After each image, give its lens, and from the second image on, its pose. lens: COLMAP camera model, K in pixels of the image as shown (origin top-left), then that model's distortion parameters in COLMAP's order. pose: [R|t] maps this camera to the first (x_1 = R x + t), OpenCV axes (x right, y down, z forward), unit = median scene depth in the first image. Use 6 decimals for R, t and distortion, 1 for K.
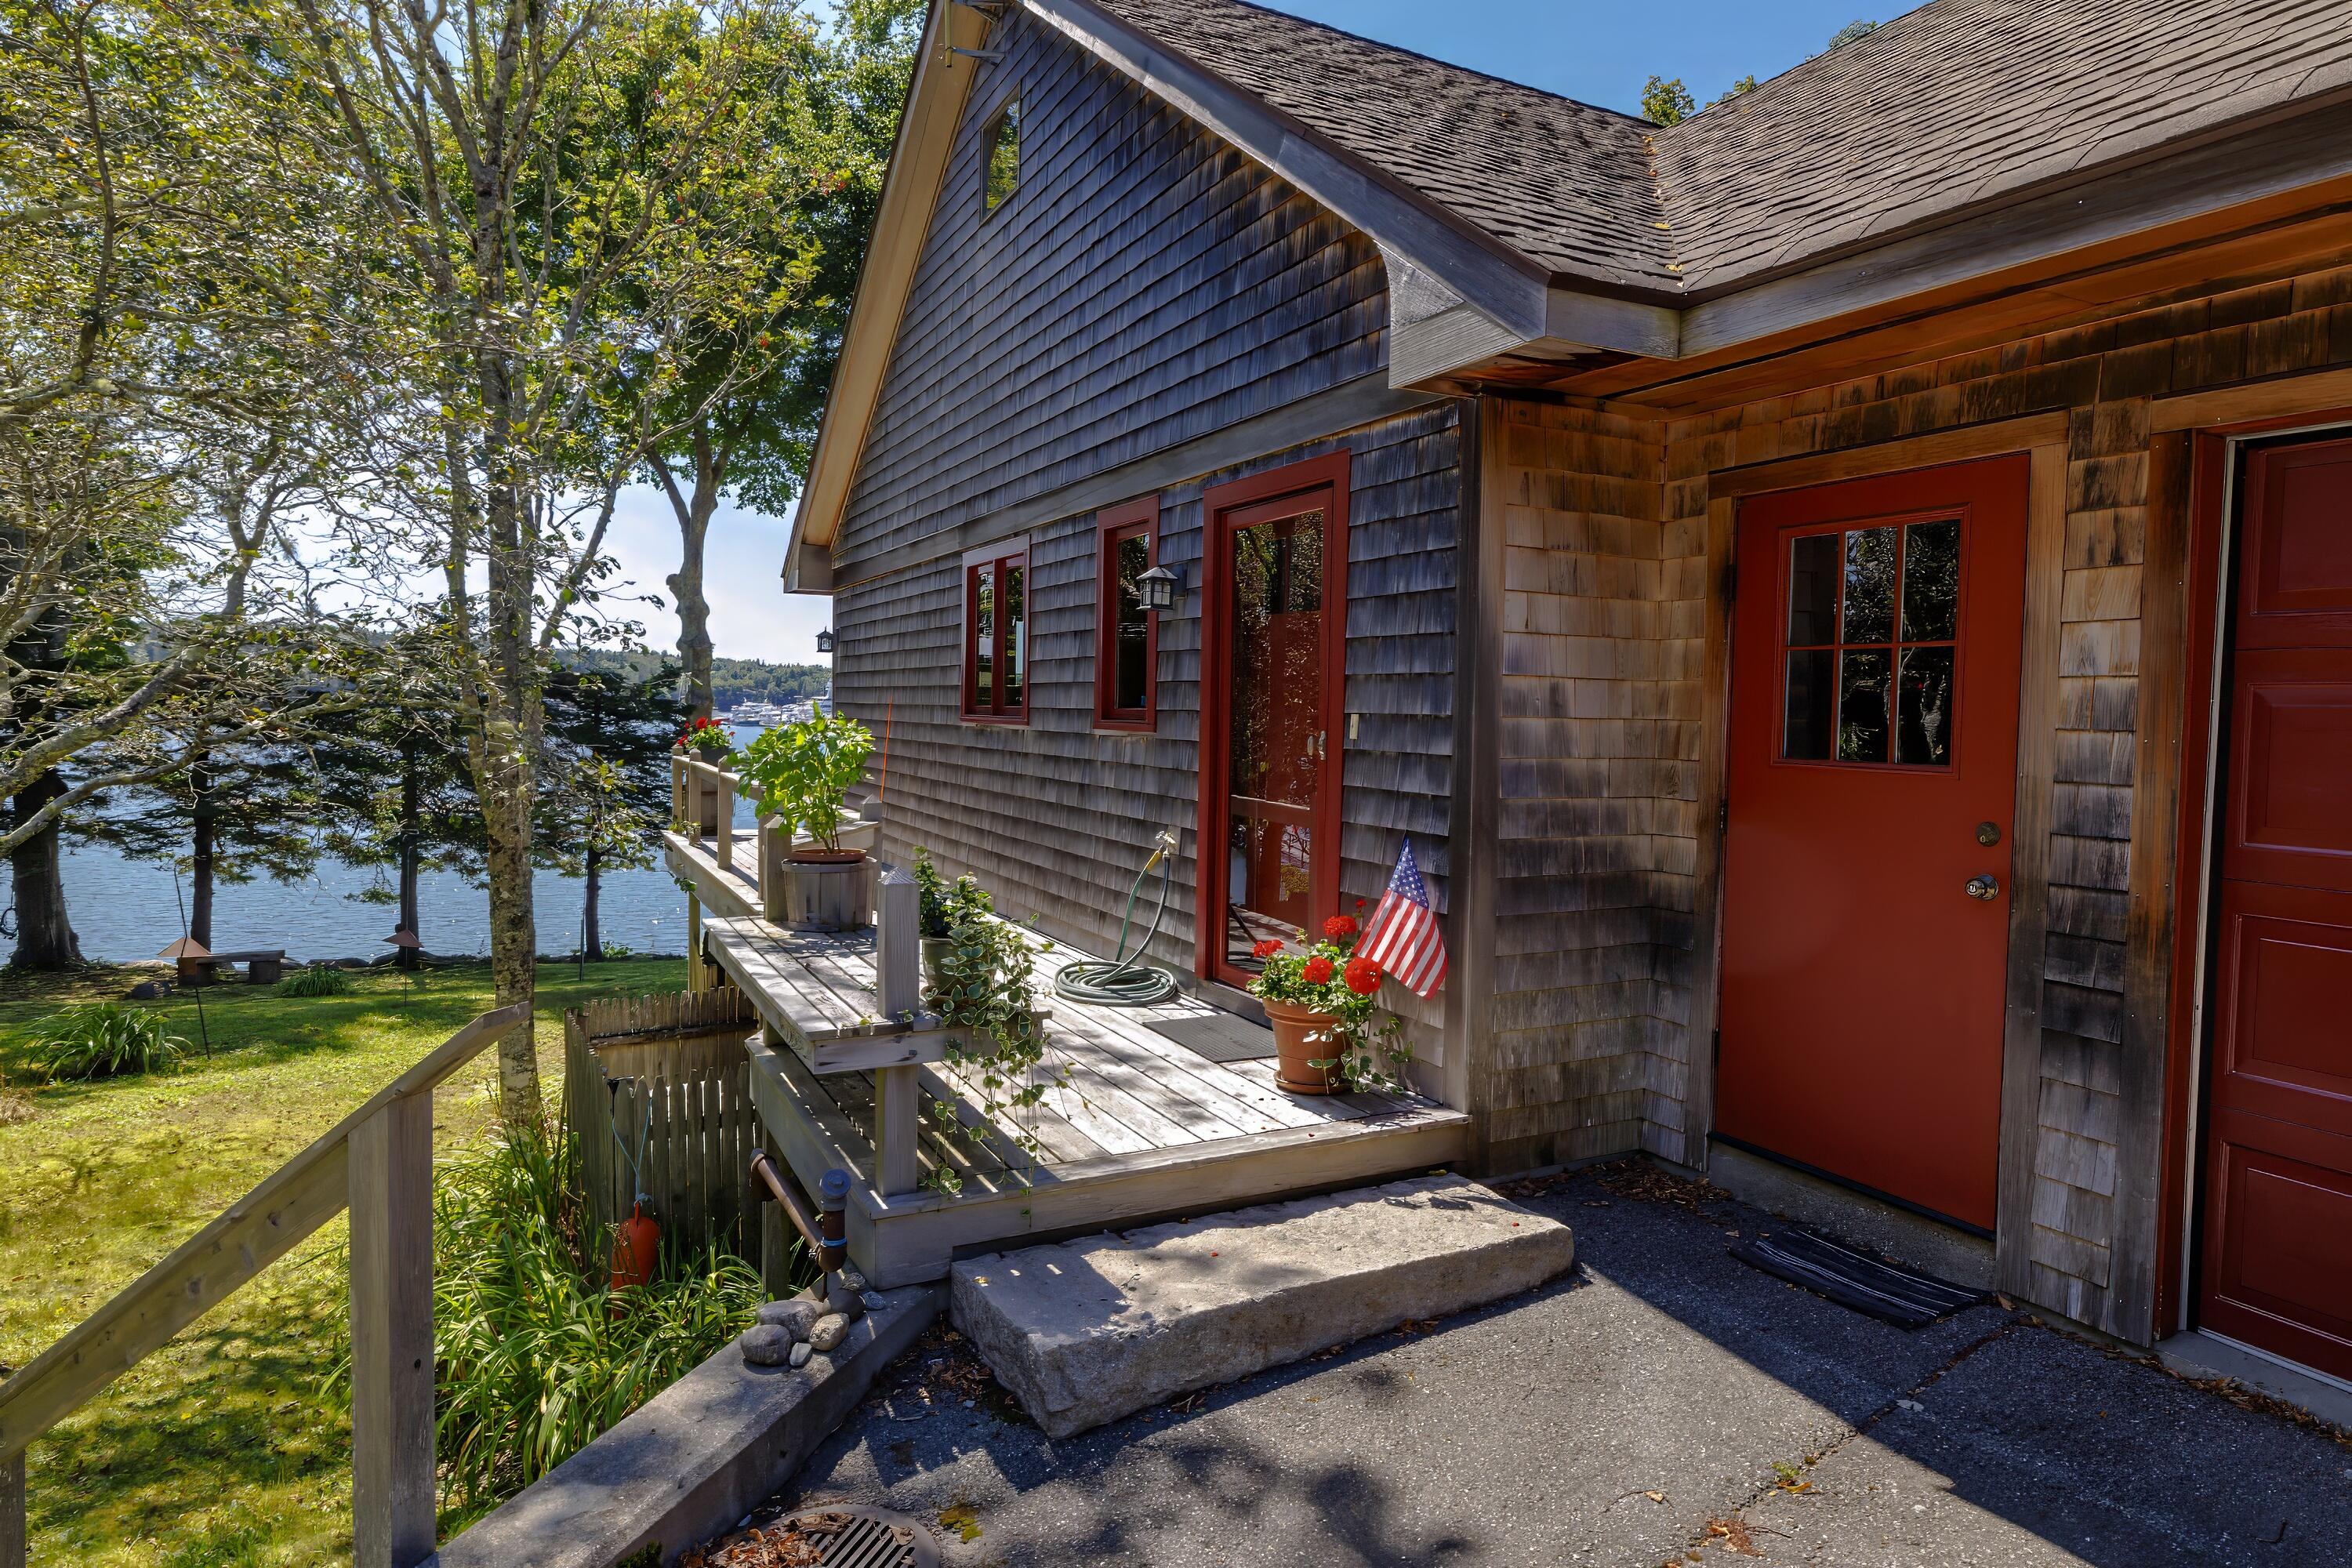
lens RADIAL K [[1343.5, 0, 1187.5], [0, 1343.5, 777.8], [0, 0, 1]] dist [0.018010, 0.000086]
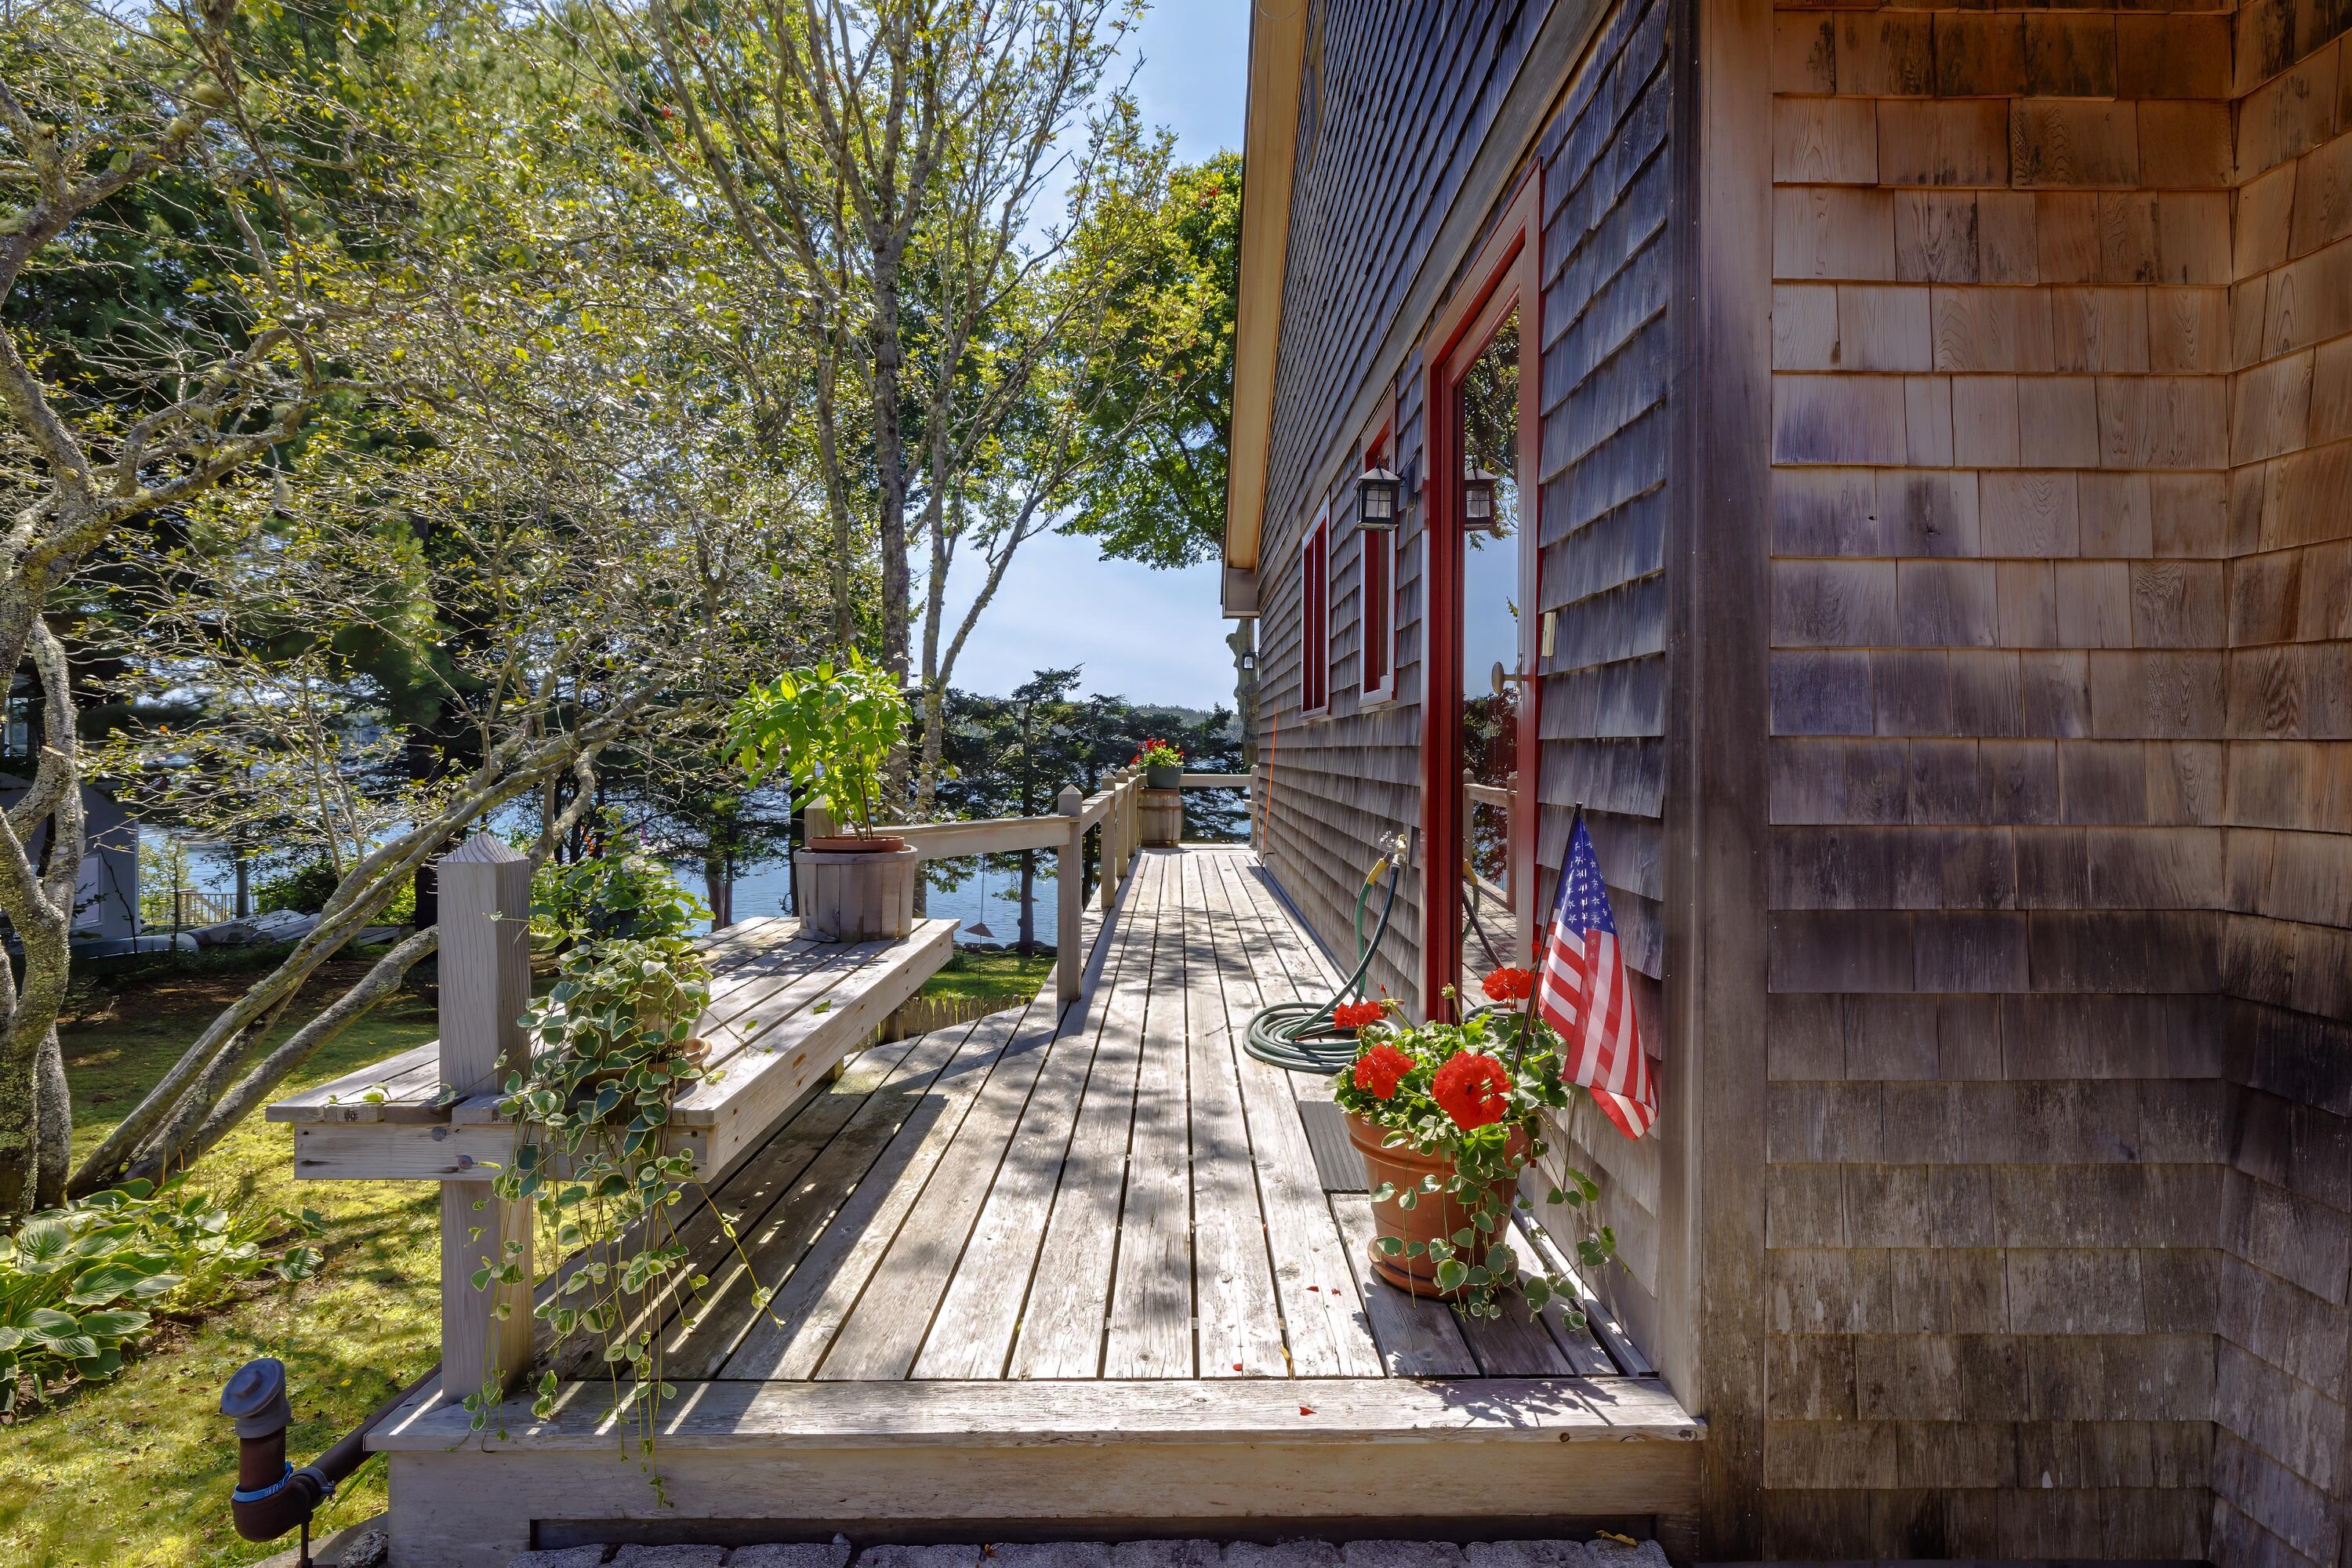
lens RADIAL K [[1150.7, 0, 1187.1], [0, 1150.7, 770.4], [0, 0, 1]] dist [0.005853, -0.001550]
pose [[0.892402, -0.007852, -0.451173, 0.223648], [-0.010263, 0.999237, -0.037690, 0.042584], [0.451125, 0.038265, 0.891640, 0.539076]]
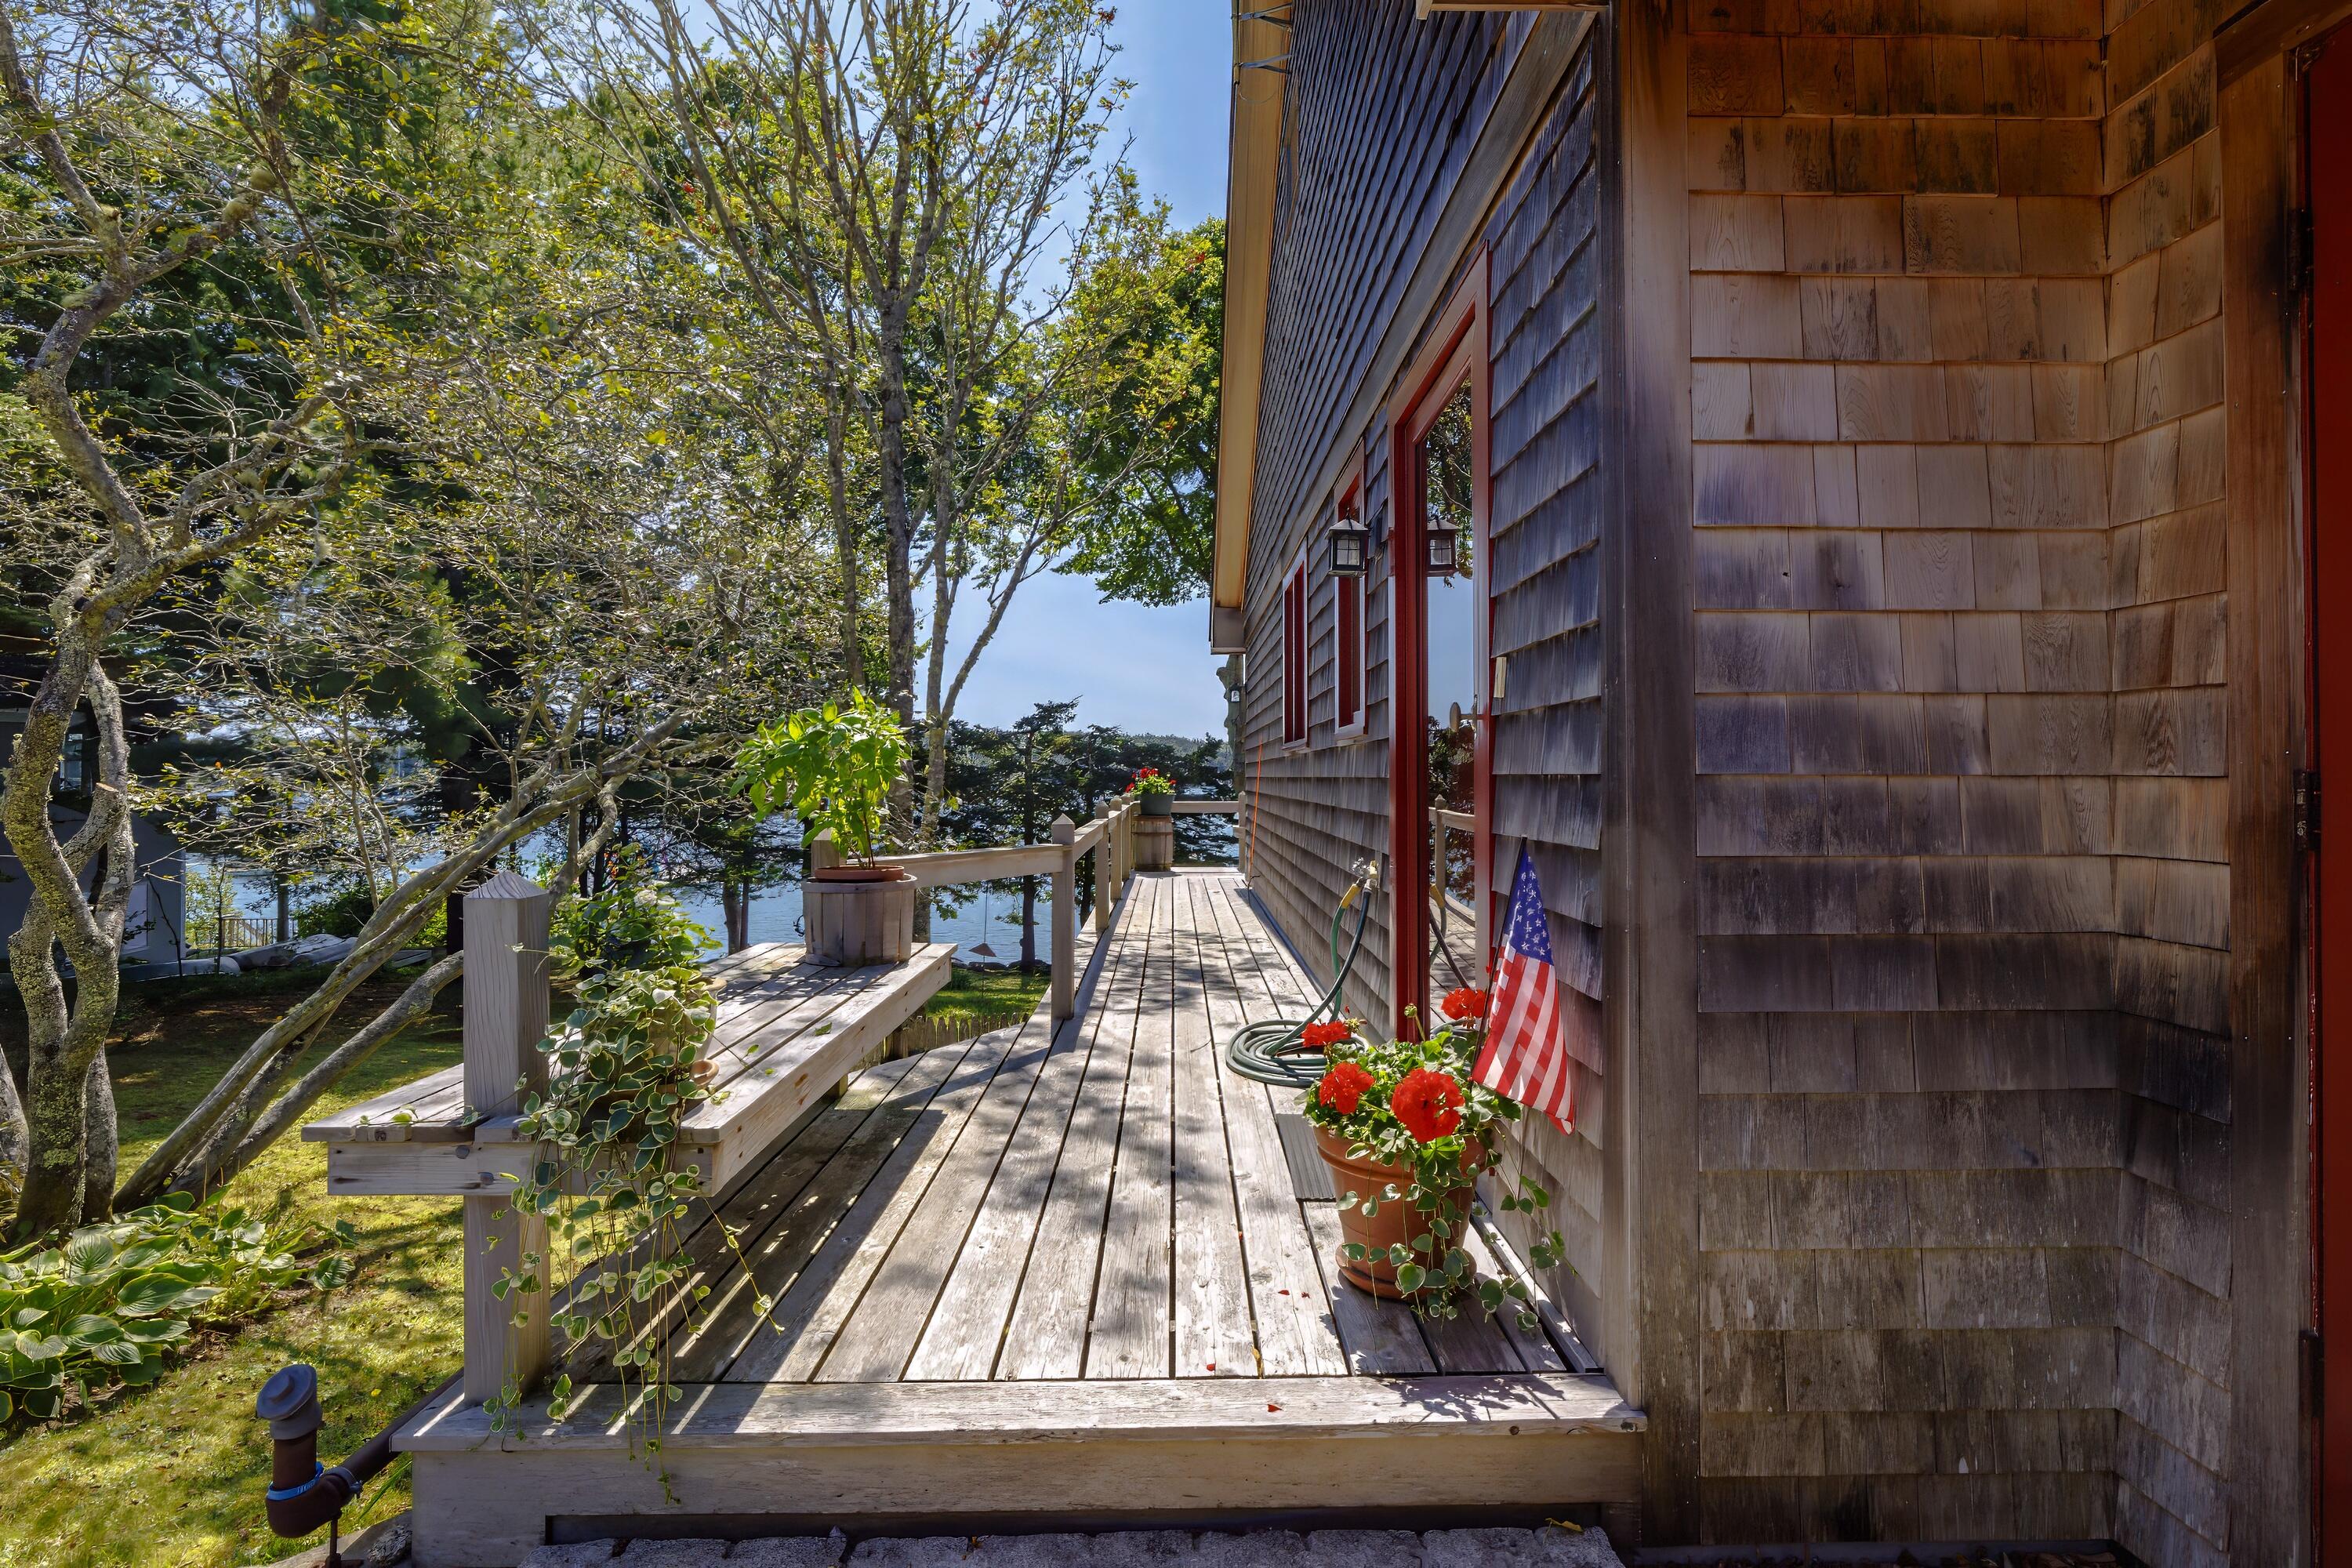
lens RADIAL K [[1092.7, 0, 1186.9], [0, 1092.7, 771.5], [0, 0, 1]] dist [-0.003003, 0.001710]
pose [[0.894539, -0.022654, -0.446416, 0.235235], [-0.004587, 0.998197, -0.059846, 0.038100], [0.446966, 0.055582, 0.892822, 0.534104]]
